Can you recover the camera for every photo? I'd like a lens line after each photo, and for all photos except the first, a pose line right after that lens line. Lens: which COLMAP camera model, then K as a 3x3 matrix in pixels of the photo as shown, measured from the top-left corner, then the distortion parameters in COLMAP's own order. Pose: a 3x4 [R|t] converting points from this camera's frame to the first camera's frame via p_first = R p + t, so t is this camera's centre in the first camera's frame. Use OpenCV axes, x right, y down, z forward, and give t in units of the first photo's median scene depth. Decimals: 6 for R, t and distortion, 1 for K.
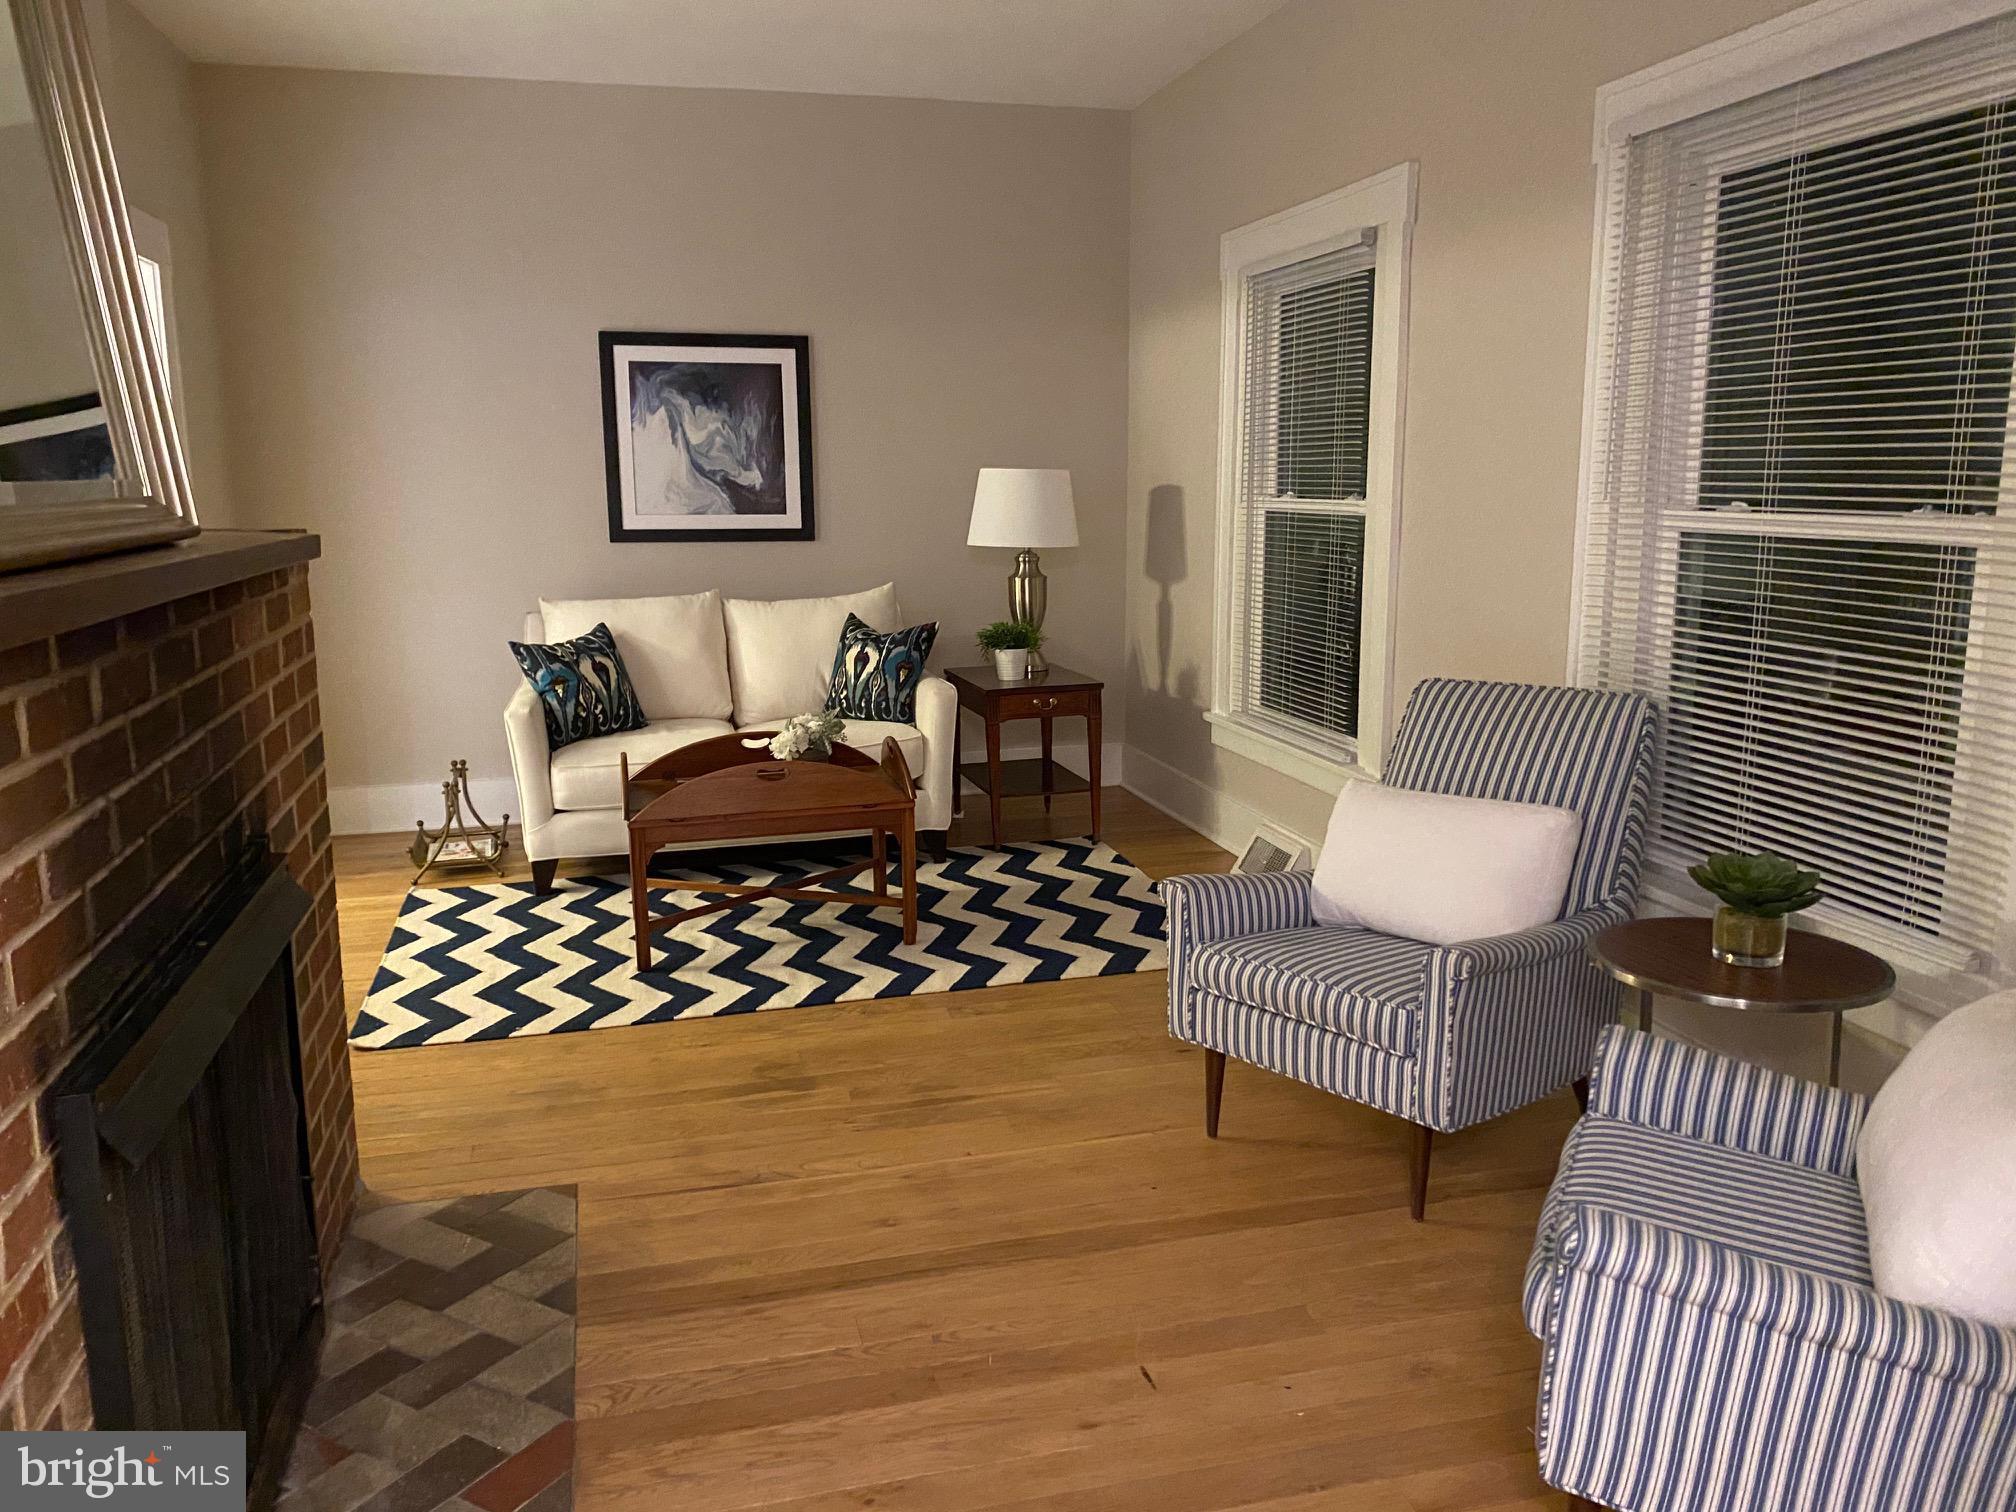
lens RADIAL K [[1556.4, 0, 1030.5], [0, 1556.4, 765.0], [0, 0, 1]] dist [0.082305, -0.196620]
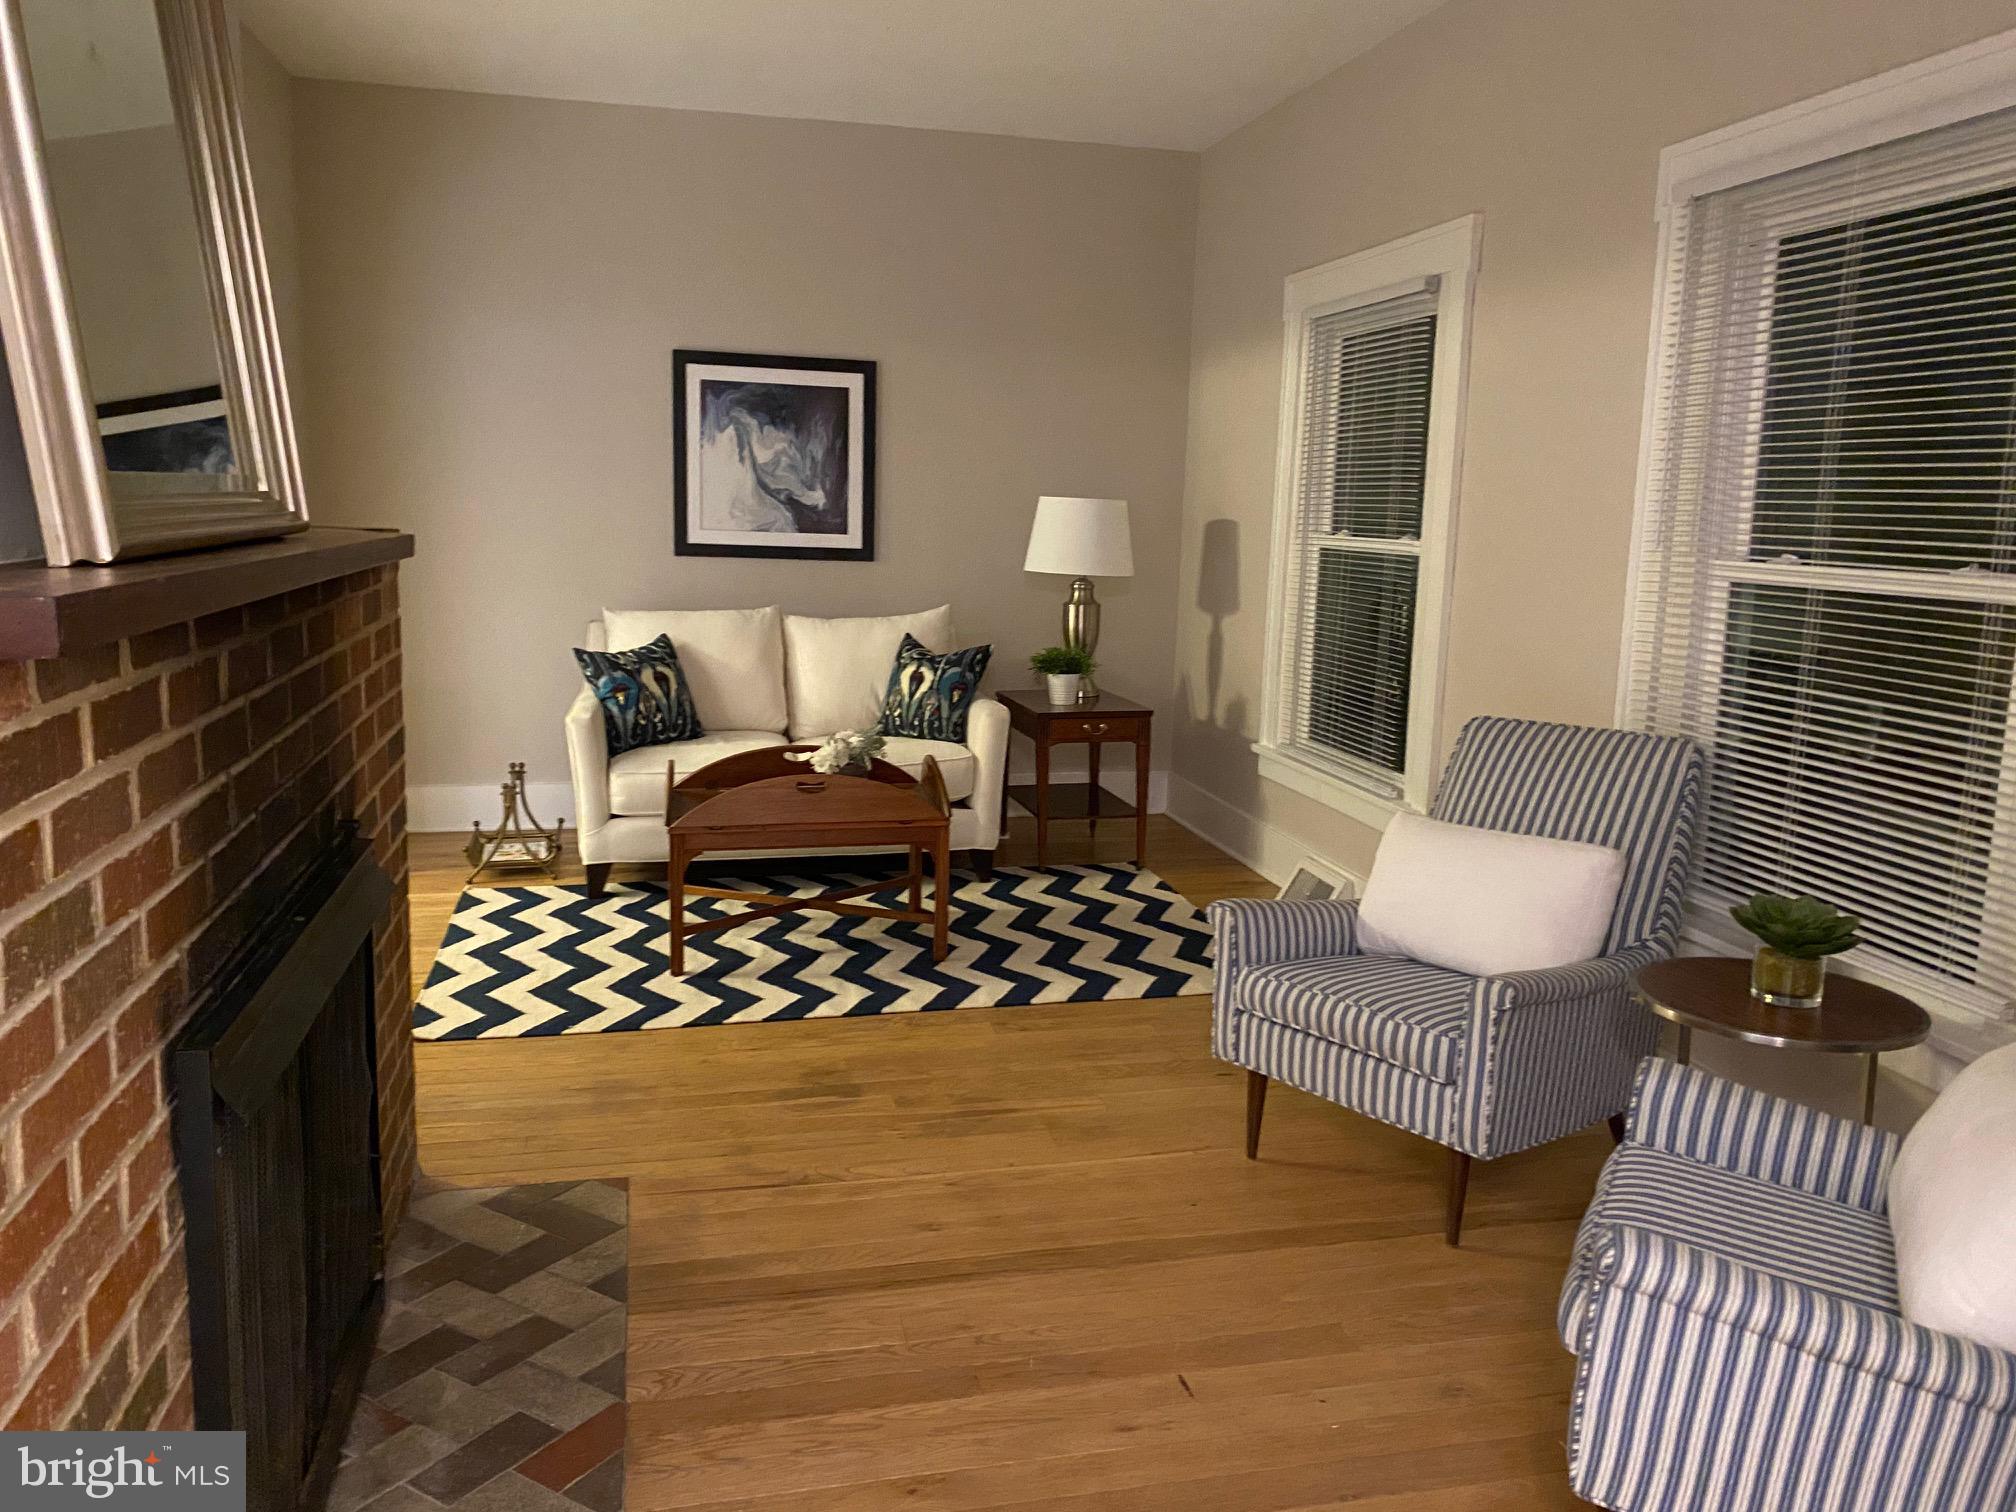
lens RADIAL K [[1559.9, 0, 1049.2], [0, 1559.9, 753.0], [0, 0, 1]] dist [0.073538, -0.172222]
pose [[0.999192, 0.038129, -0.012683, -0.008041], [-0.038452, 0.998916, -0.026217, 0.004543], [0.011669, 0.026684, 0.999576, -0.017012]]
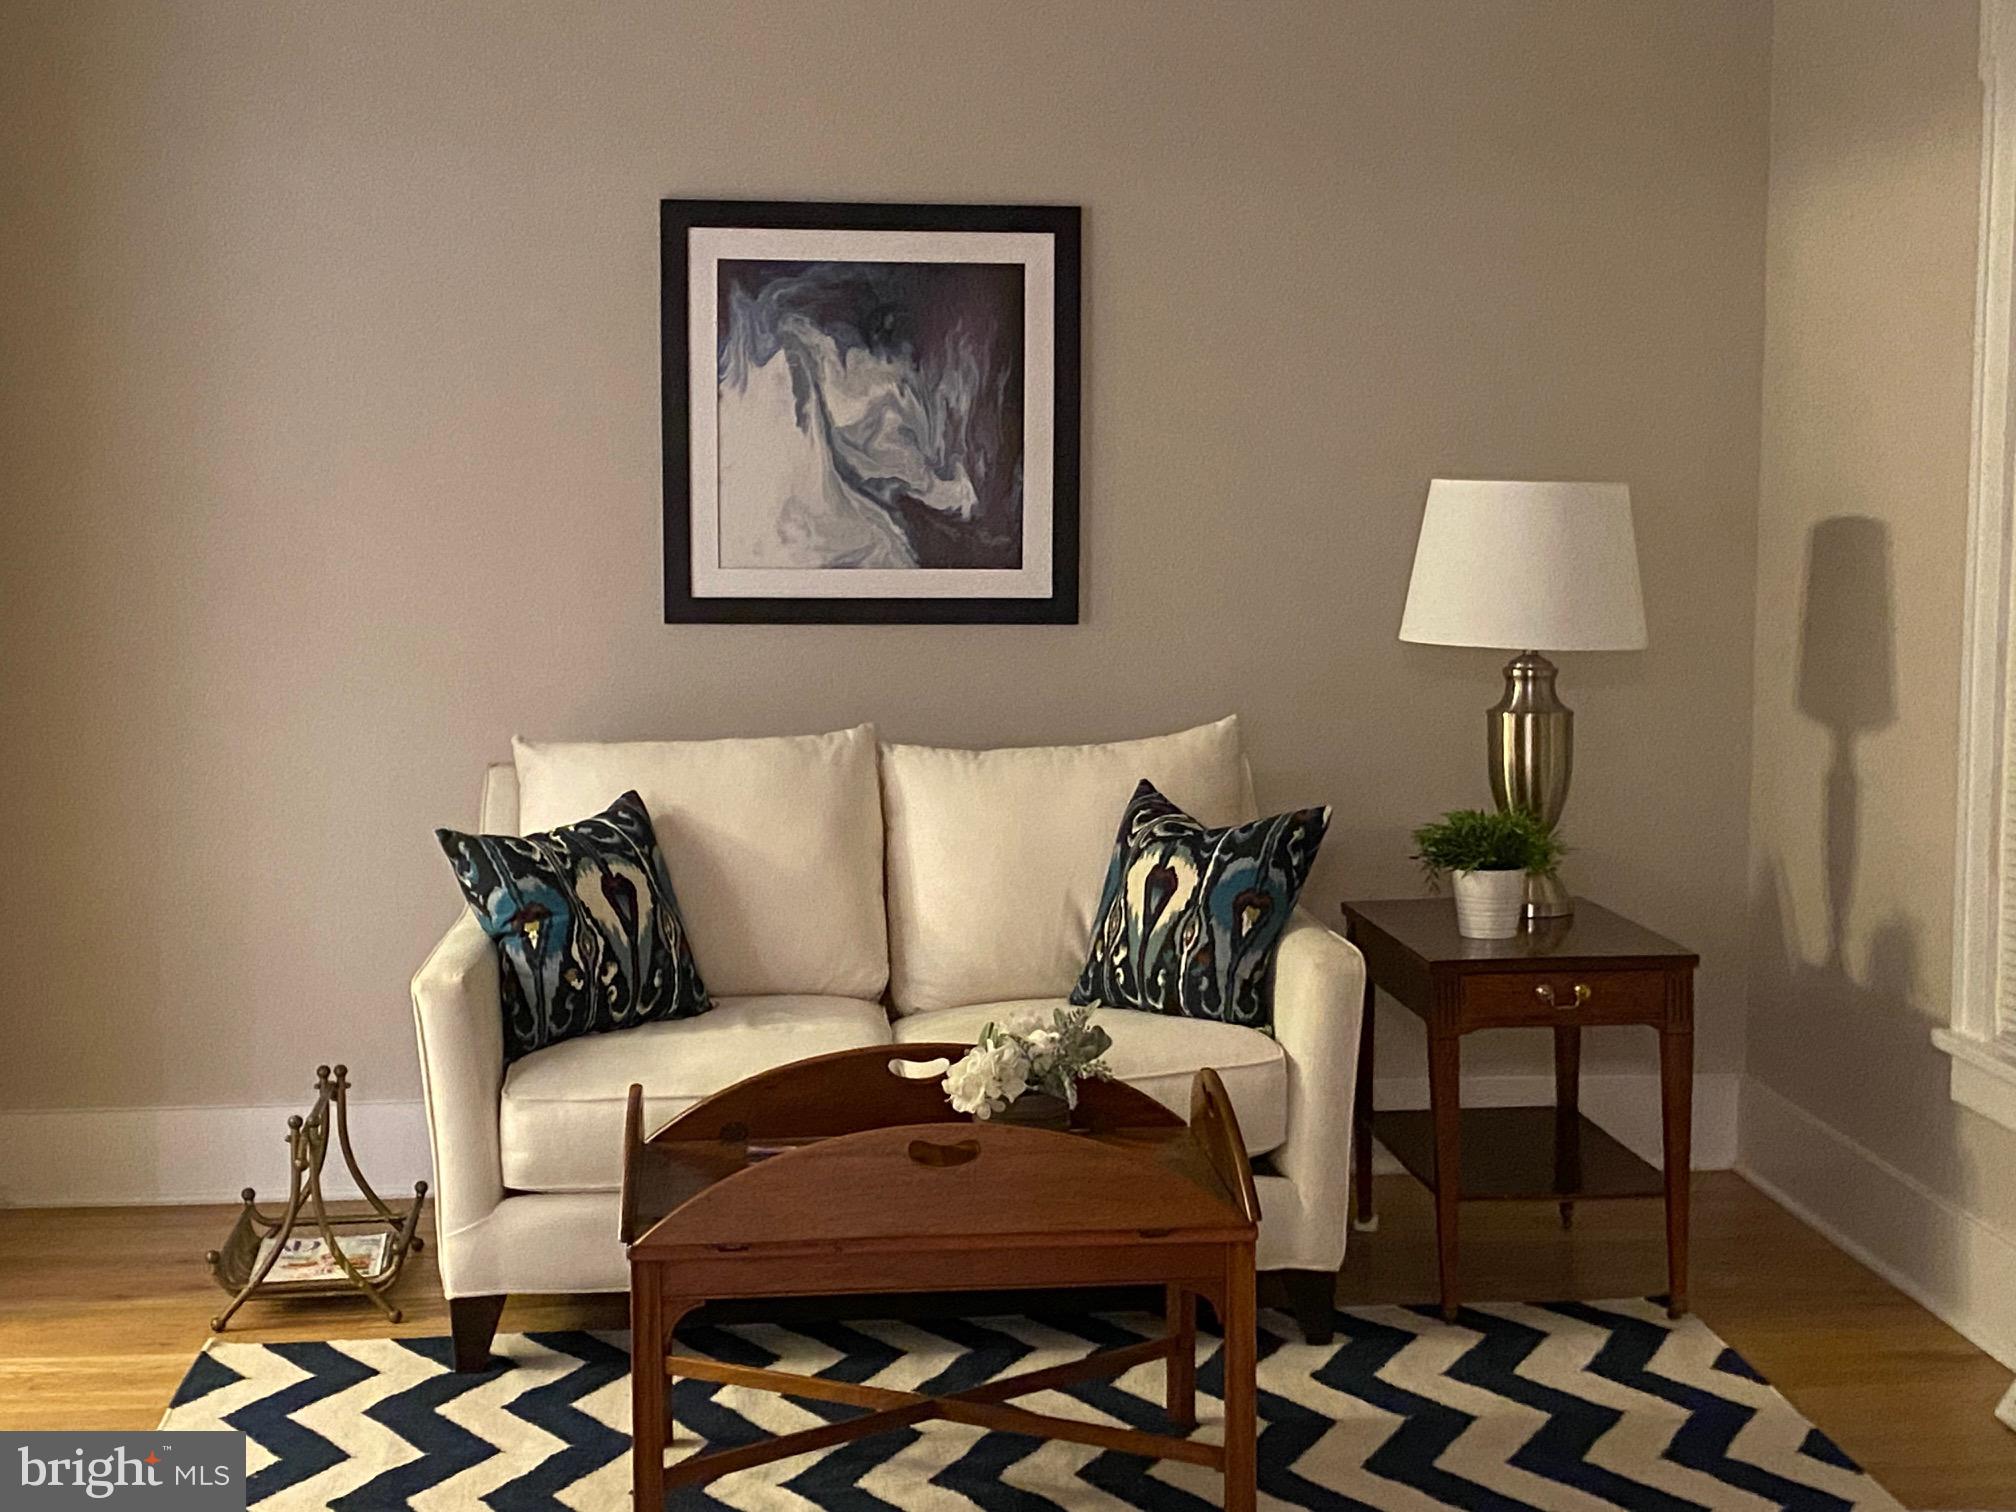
lens RADIAL K [[3026.1, 0, 1002.1], [0, 3026.1, 707.5], [0, 0, 1]] dist [0.276489, -1.190130]
pose [[0.984248, 0.022611, -0.175340, 0.002889], [-0.040351, 0.994340, -0.098282, -0.032476], [0.172125, 0.103809, 0.979590, 0.110475]]
